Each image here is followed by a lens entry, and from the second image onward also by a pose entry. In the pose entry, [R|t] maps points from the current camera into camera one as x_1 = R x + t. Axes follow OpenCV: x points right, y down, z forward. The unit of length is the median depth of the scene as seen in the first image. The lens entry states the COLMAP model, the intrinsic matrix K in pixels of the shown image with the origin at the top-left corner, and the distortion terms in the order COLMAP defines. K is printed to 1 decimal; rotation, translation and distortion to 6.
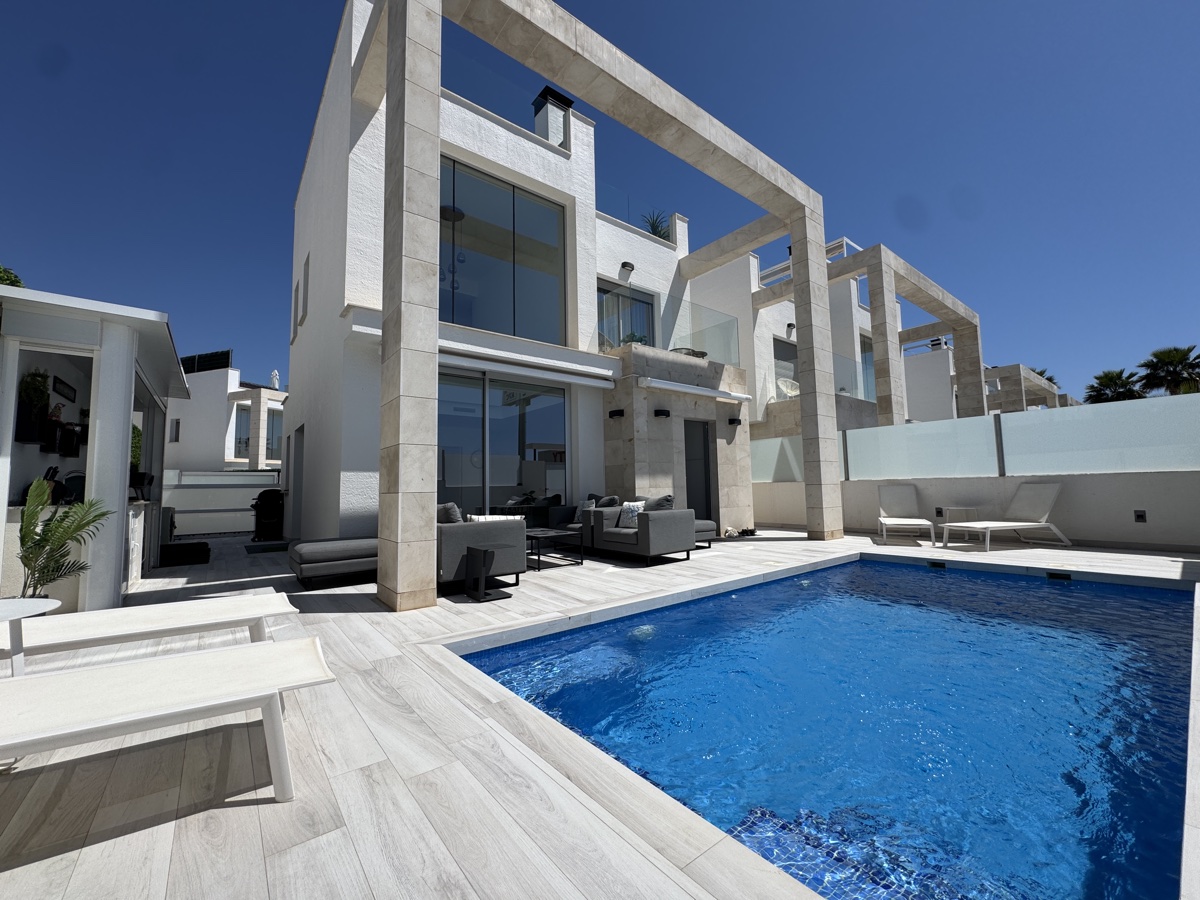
lens RADIAL K [[479.8, 0, 600.6], [0, 479.8, 448.3], [0, 0, 1]] dist [-0.002038, -0.000368]
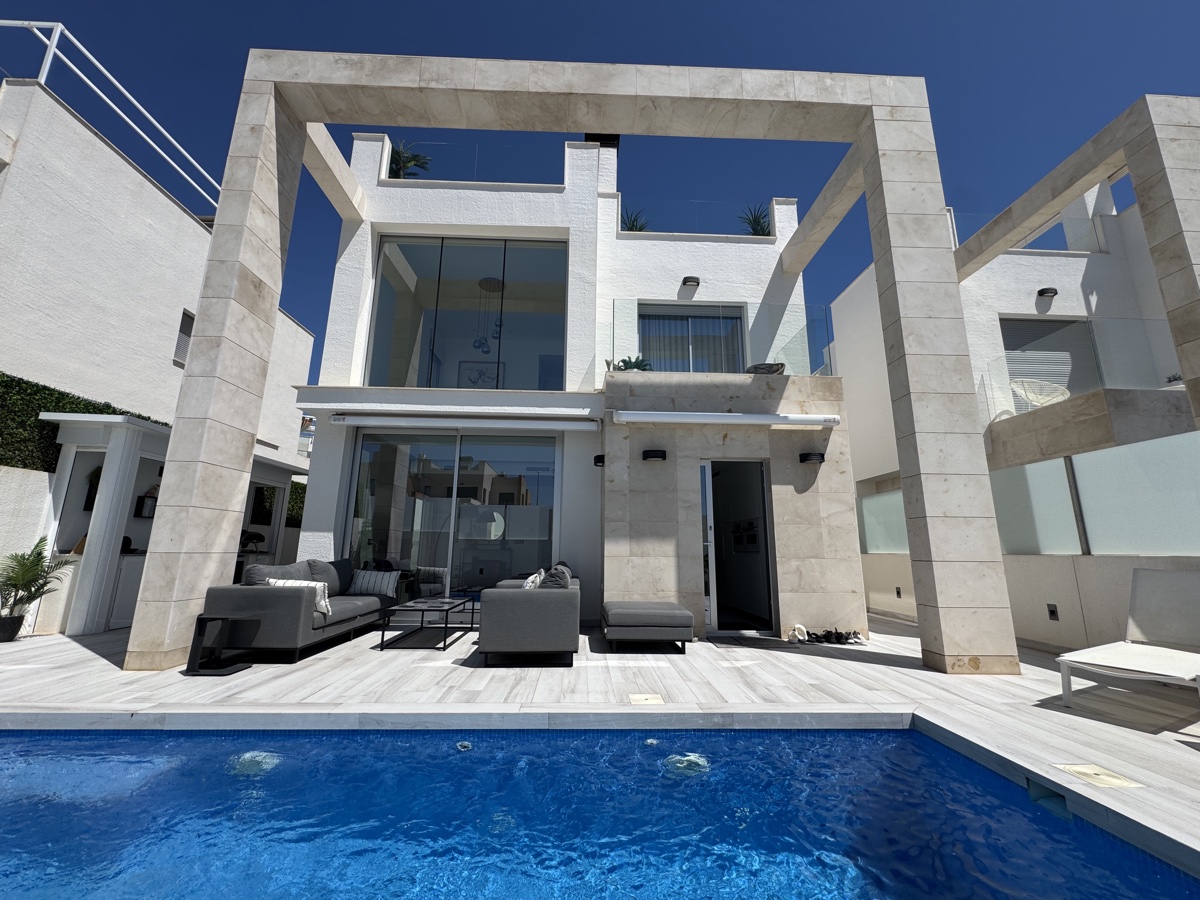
lens RADIAL K [[479.8, 0, 595.5], [0, 479.8, 449.5], [0, 0, 1]] dist [-0.002038, -0.000368]
pose [[0.803447, -0.097663, -0.587311, 0.458729], [0.023519, 0.990890, -0.132601, 0.014043], [0.594911, 0.092725, 0.798425, 0.326445]]
